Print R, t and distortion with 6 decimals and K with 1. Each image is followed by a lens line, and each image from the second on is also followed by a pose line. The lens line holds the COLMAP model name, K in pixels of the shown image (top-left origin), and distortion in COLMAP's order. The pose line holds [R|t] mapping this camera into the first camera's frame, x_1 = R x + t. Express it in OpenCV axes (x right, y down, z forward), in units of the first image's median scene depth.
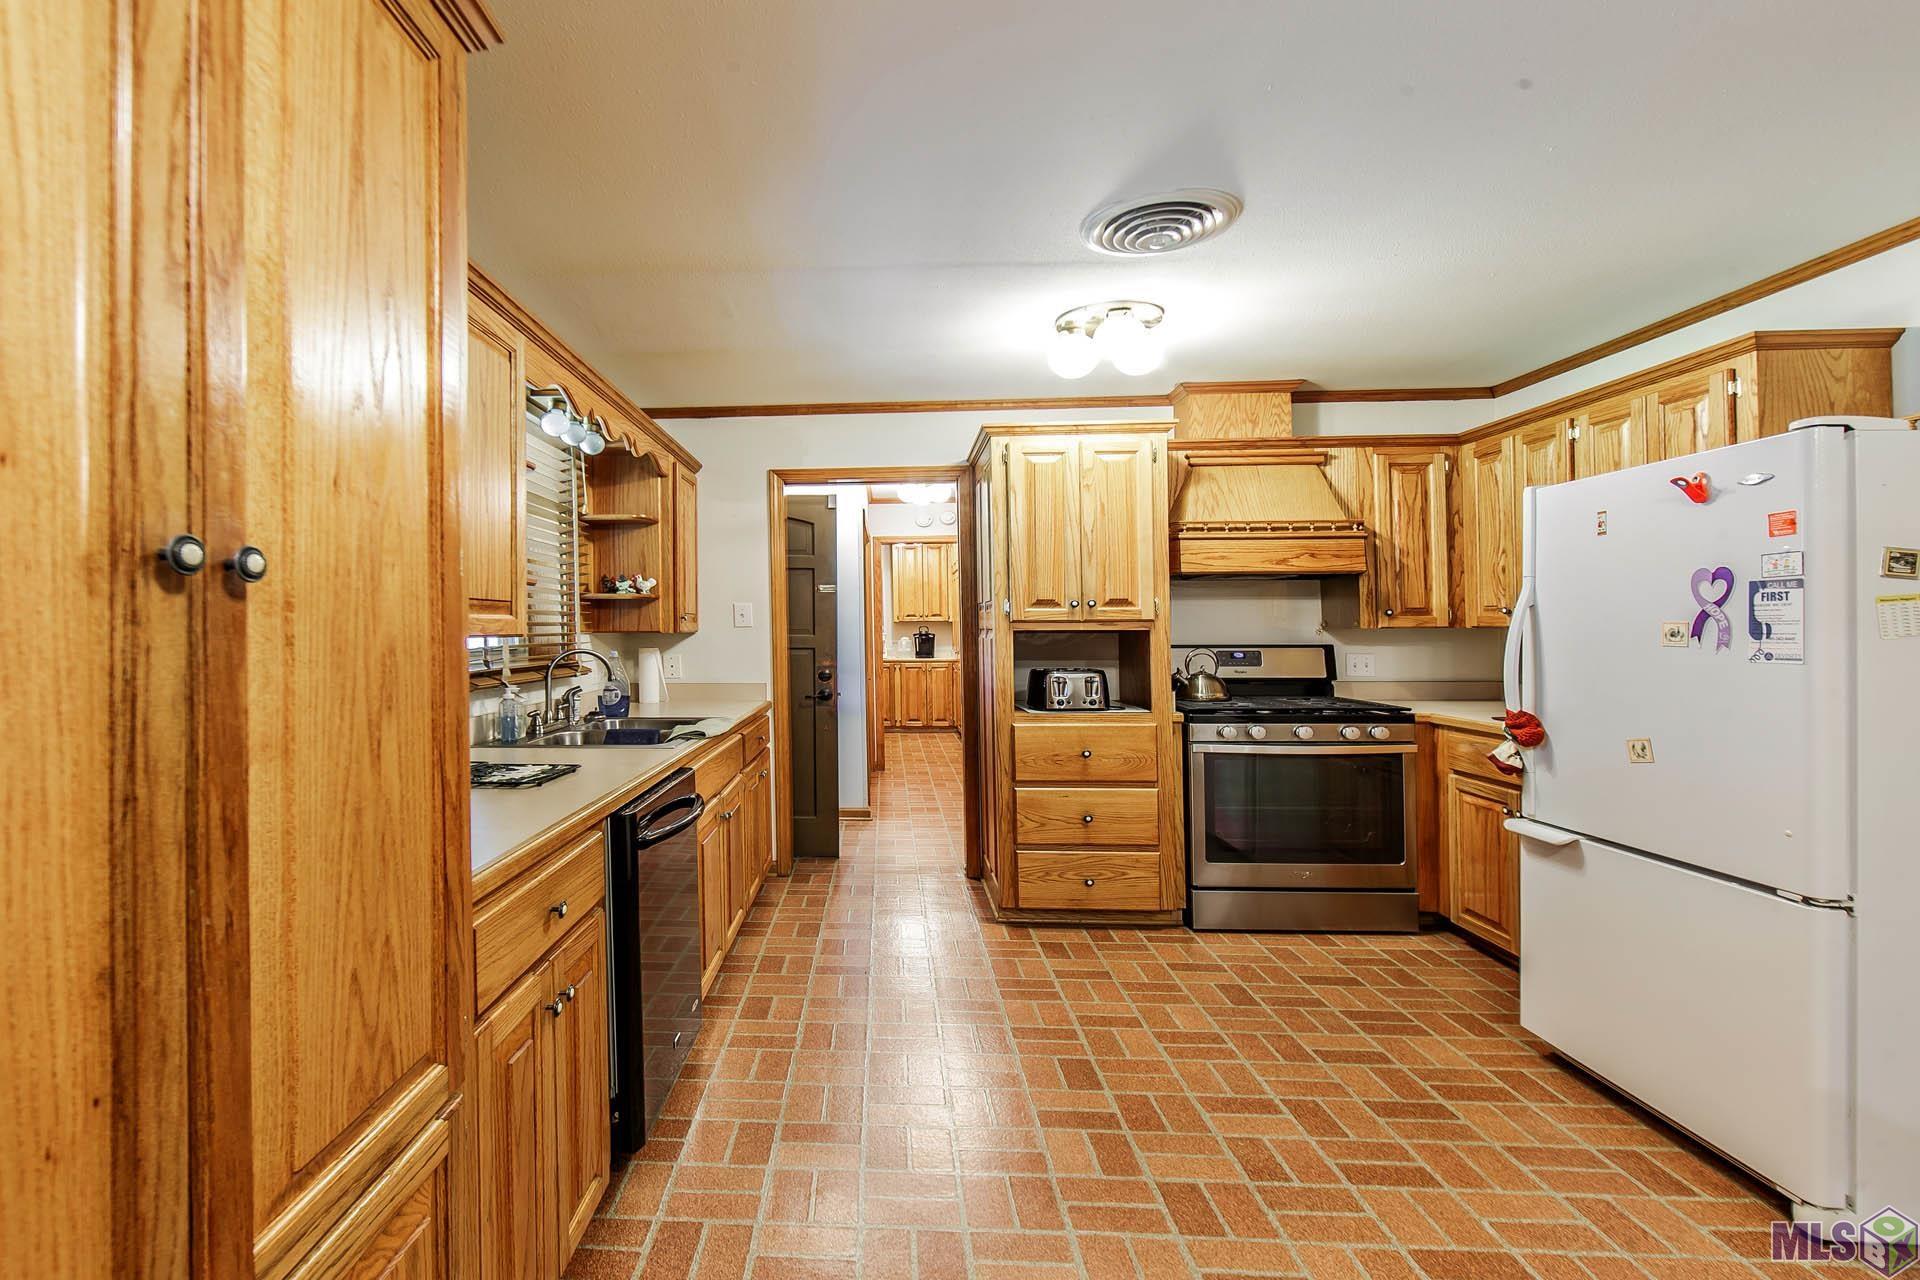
lens RADIAL K [[677.4, 0, 1030.5], [0, 677.4, 651.3], [0, 0, 1]] dist [0.000646, 0.000065]
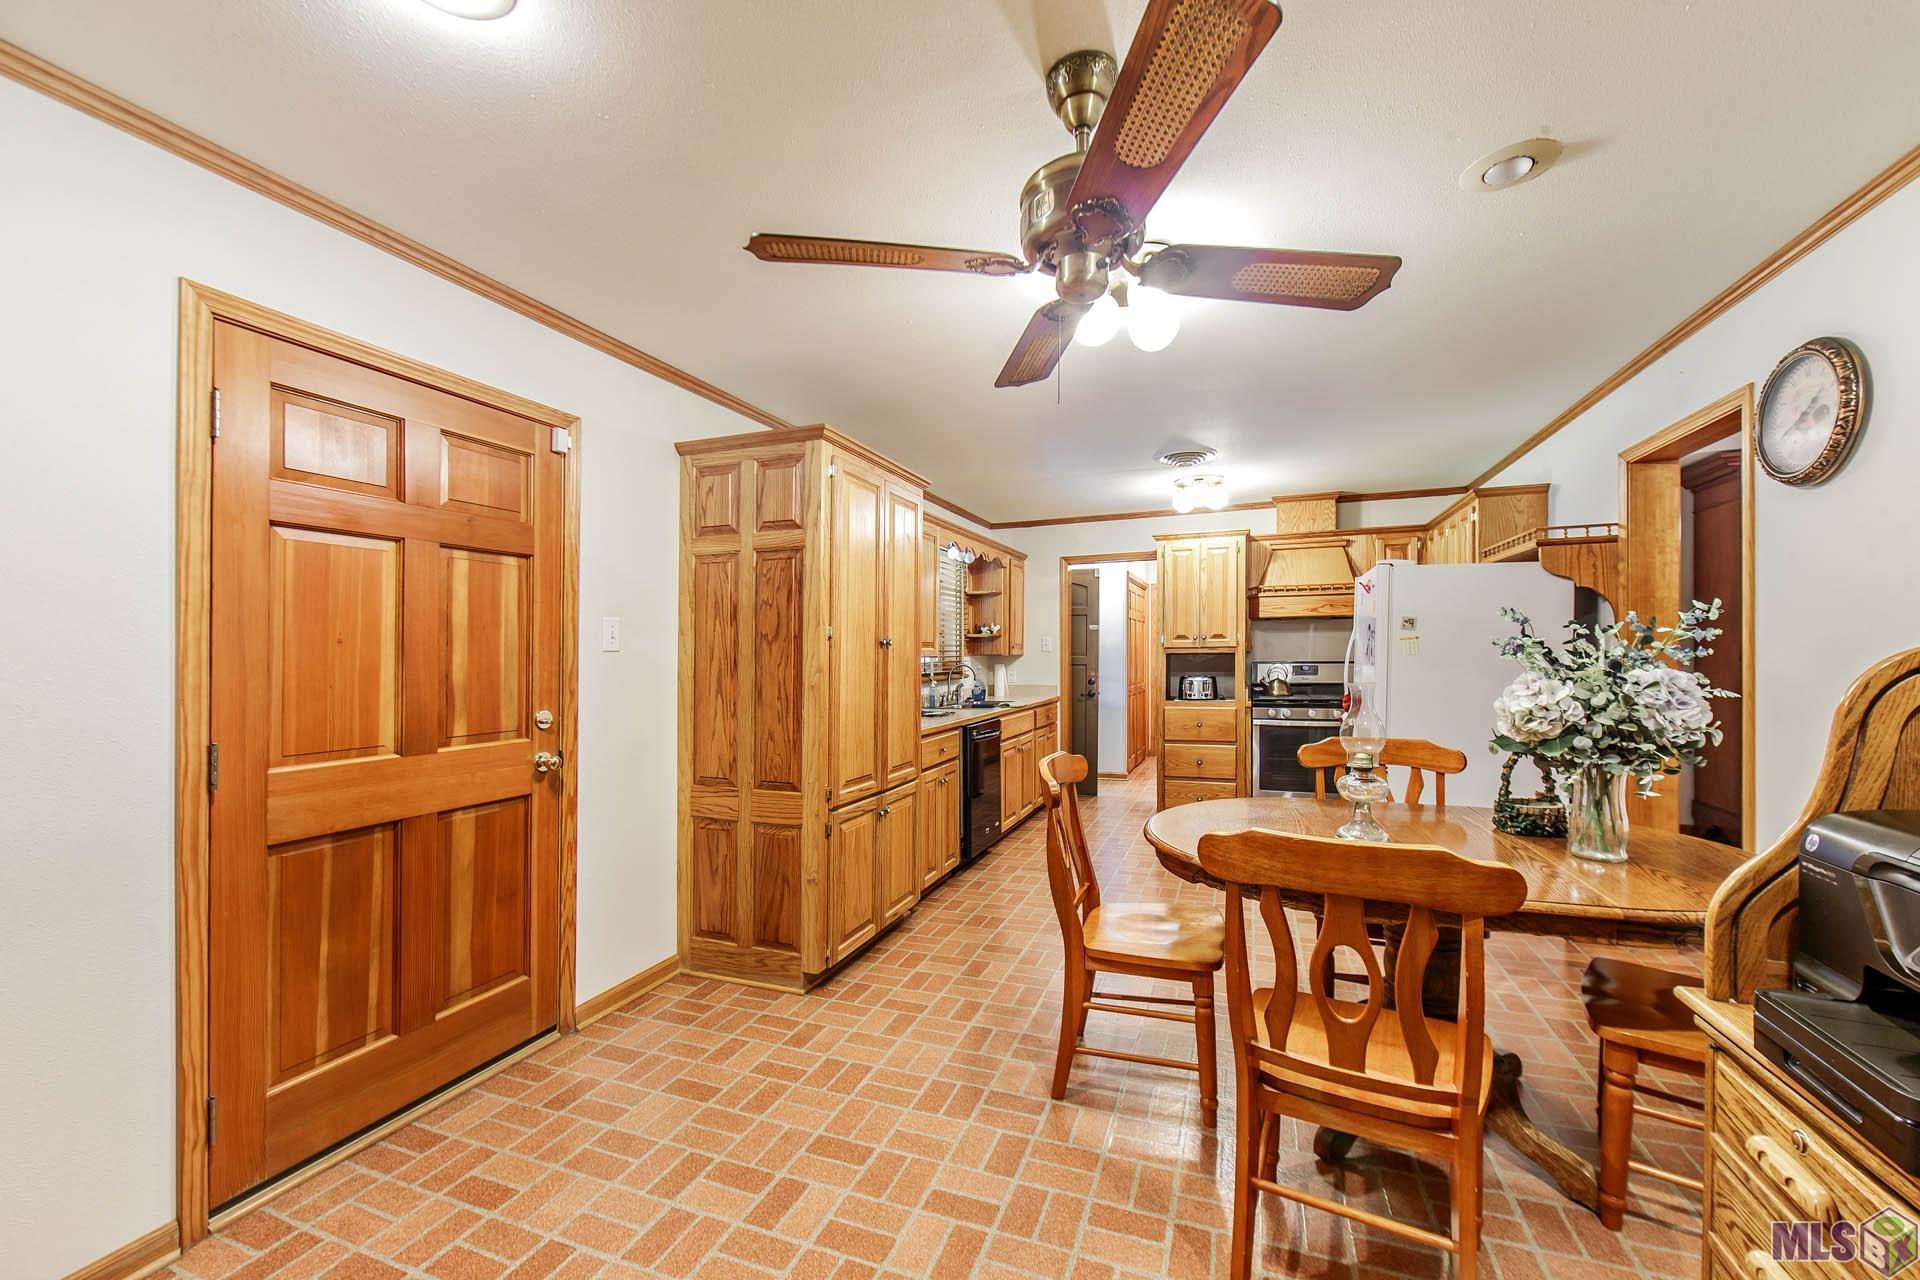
lens RADIAL K [[677.4, 0, 1030.5], [0, 677.4, 651.3], [0, 0, 1]] dist [0.000646, 0.000065]
pose [[0.867273, -0.007430, -0.497777, 0.537790], [-0.008246, 0.999537, -0.029286, 0.017932], [0.497764, 0.029503, 0.866810, -0.671869]]
